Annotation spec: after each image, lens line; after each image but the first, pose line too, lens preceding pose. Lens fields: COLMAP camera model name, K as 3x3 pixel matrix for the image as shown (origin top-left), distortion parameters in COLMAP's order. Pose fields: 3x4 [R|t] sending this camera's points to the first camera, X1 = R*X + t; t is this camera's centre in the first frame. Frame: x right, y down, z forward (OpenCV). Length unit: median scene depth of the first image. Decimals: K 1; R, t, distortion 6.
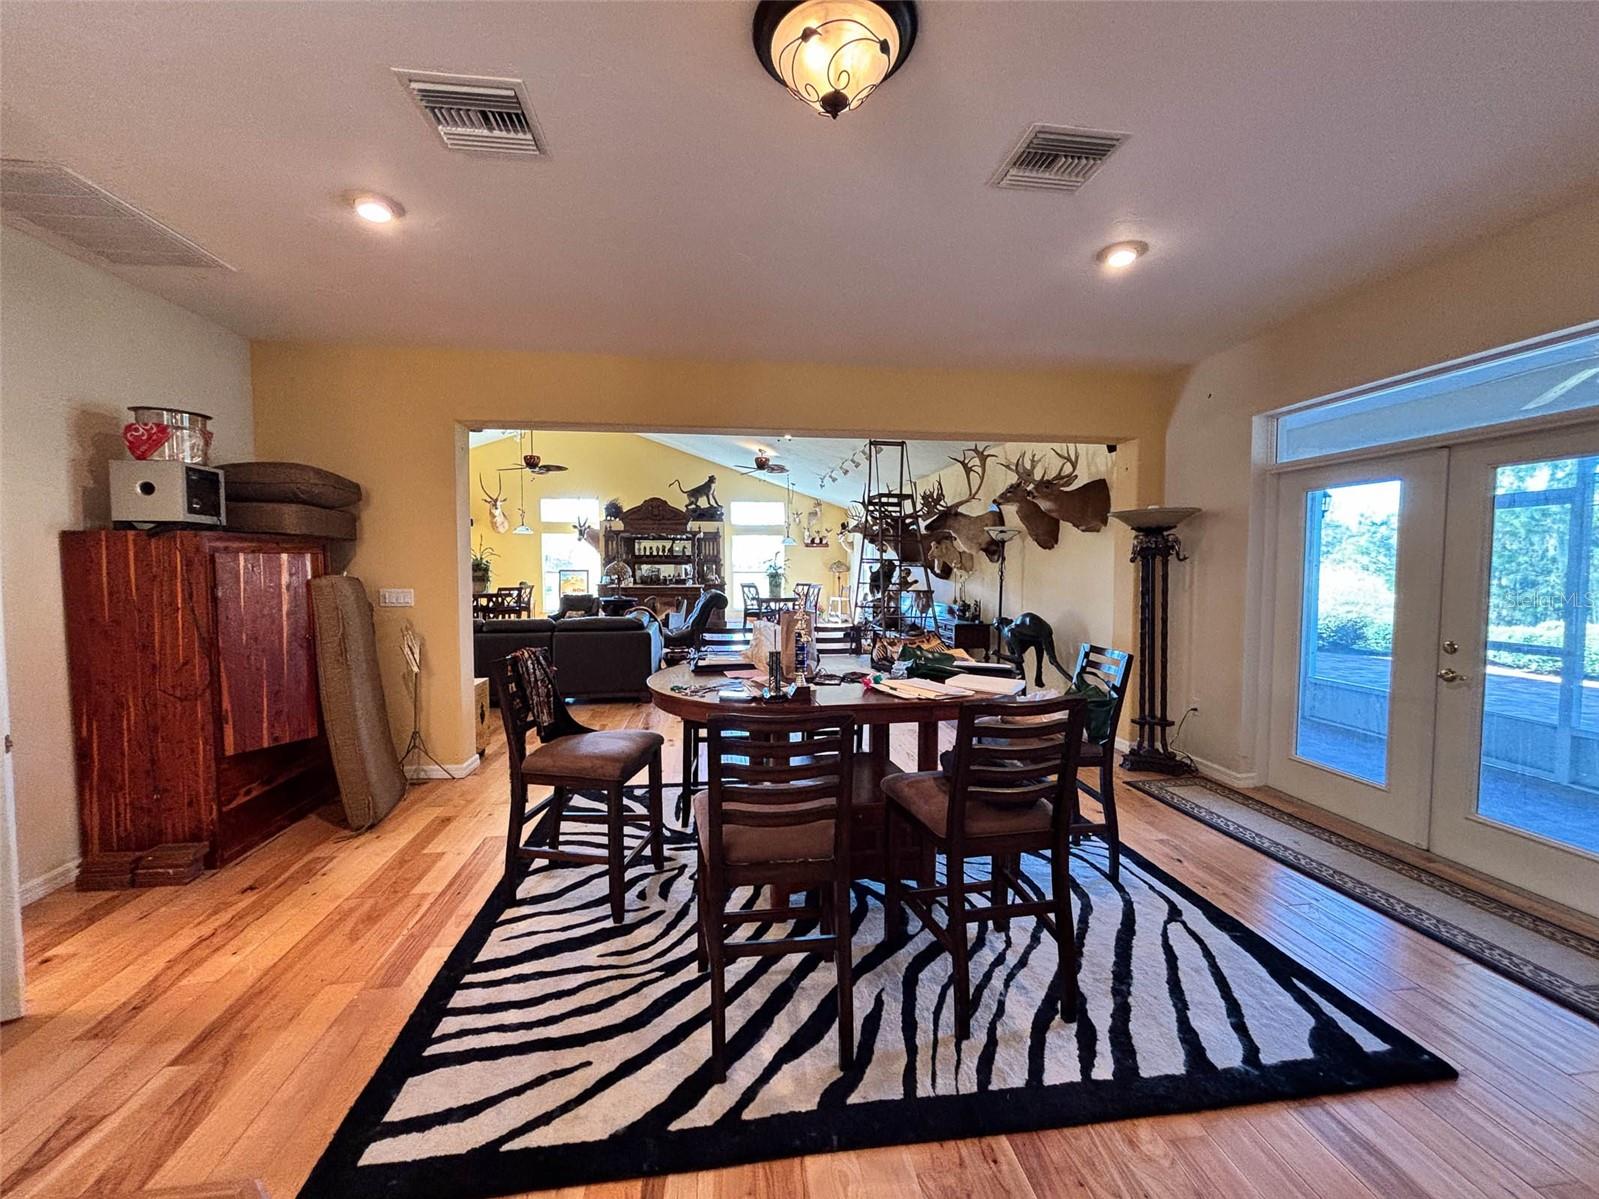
lens RADIAL K [[639.0, 0, 802.0], [0, 639.0, 595.2], [0, 0, 1]] dist [-0.000972, -0.000121]
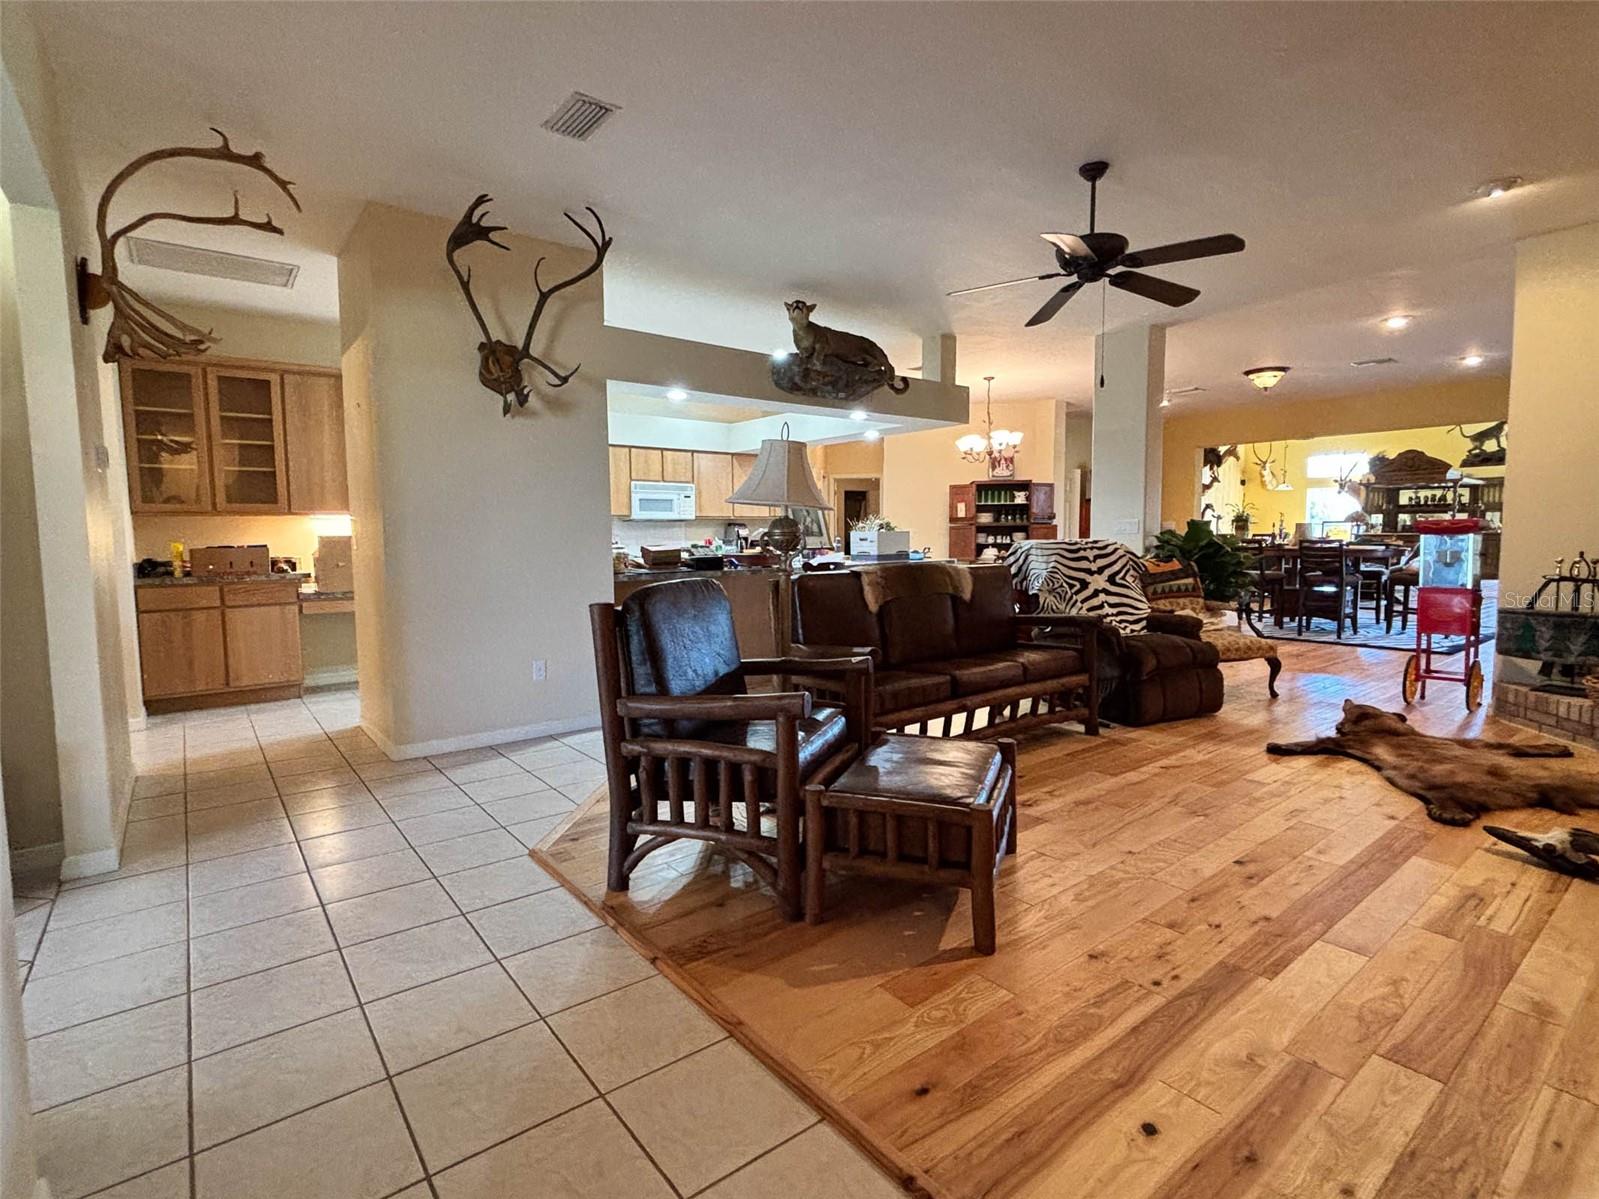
lens RADIAL K [[782.7, 0, 802.7], [0, 782.7, 598.7], [0, 0, 1]] dist [-0.001809, -0.000173]
pose [[0.507507, 0.066298, -0.859093, 0.344180], [-0.026107, 0.997761, 0.061576, 0.036228], [0.861252, -0.008822, 0.508102, -0.473647]]
